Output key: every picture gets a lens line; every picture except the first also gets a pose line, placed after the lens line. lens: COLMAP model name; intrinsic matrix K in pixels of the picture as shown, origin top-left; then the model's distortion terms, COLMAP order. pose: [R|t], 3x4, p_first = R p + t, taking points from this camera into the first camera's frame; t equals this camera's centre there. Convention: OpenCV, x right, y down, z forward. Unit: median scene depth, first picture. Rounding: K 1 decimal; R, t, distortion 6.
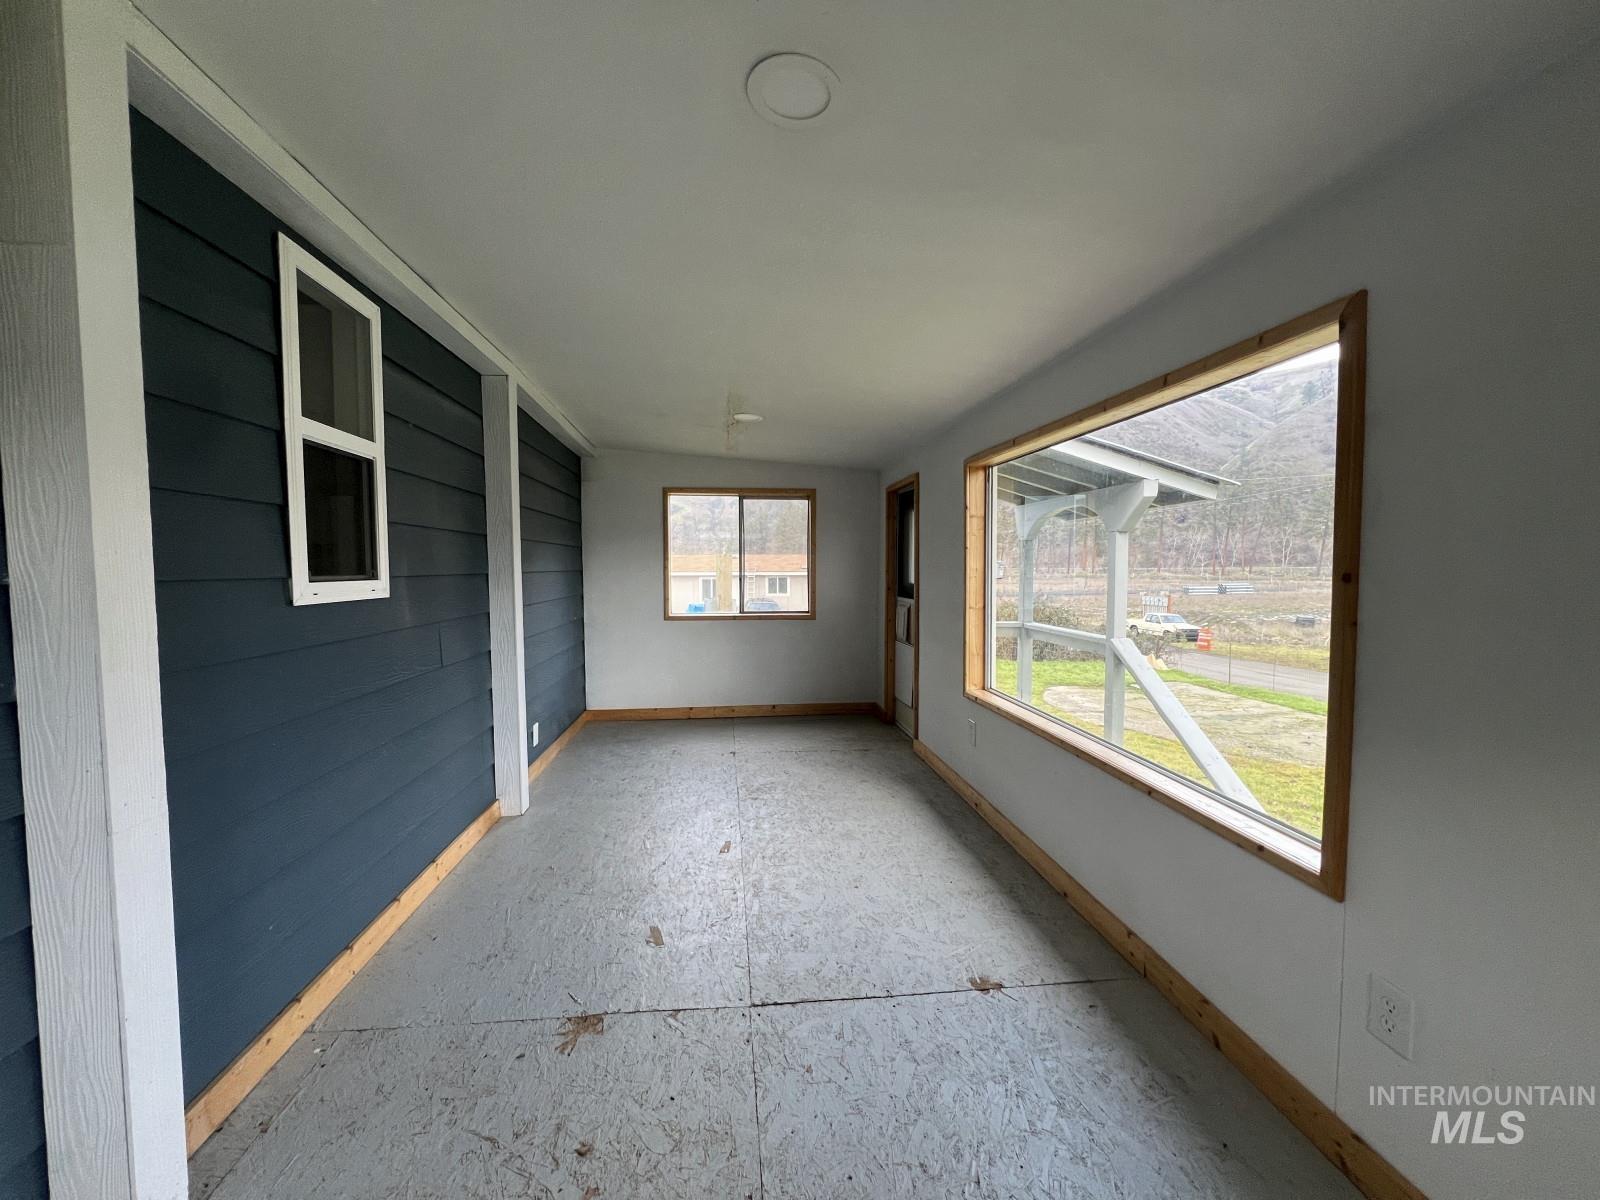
lens RADIAL K [[637.9, 0, 803.1], [0, 637.9, 602.0], [0, 0, 1]] dist [-0.002822, 0.000246]
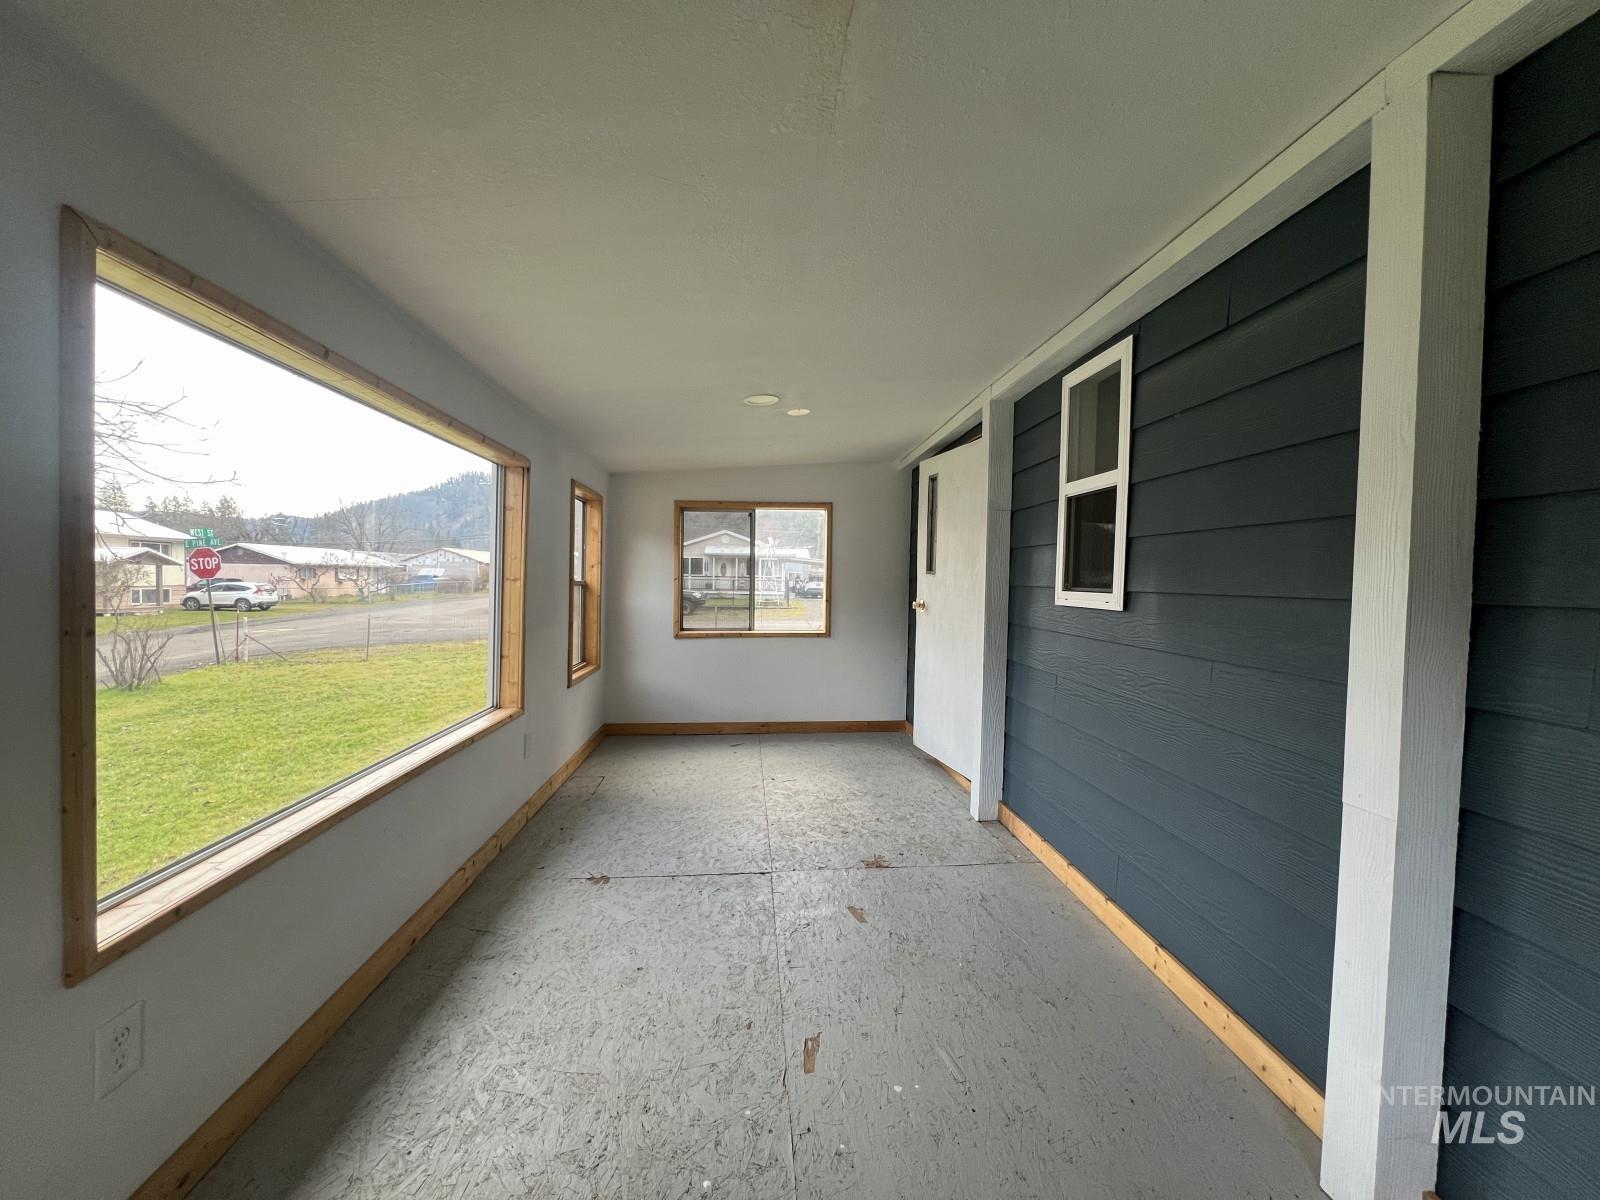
lens RADIAL K [[637.9, 0, 798.2], [0, 637.9, 595.8], [0, 0, 1]] dist [-0.002822, 0.000246]
pose [[-0.998656, -0.020916, 0.047423, -0.177438], [-0.016849, 0.996273, 0.084594, -0.116583], [-0.049016, 0.083681, -0.995286, 2.139890]]
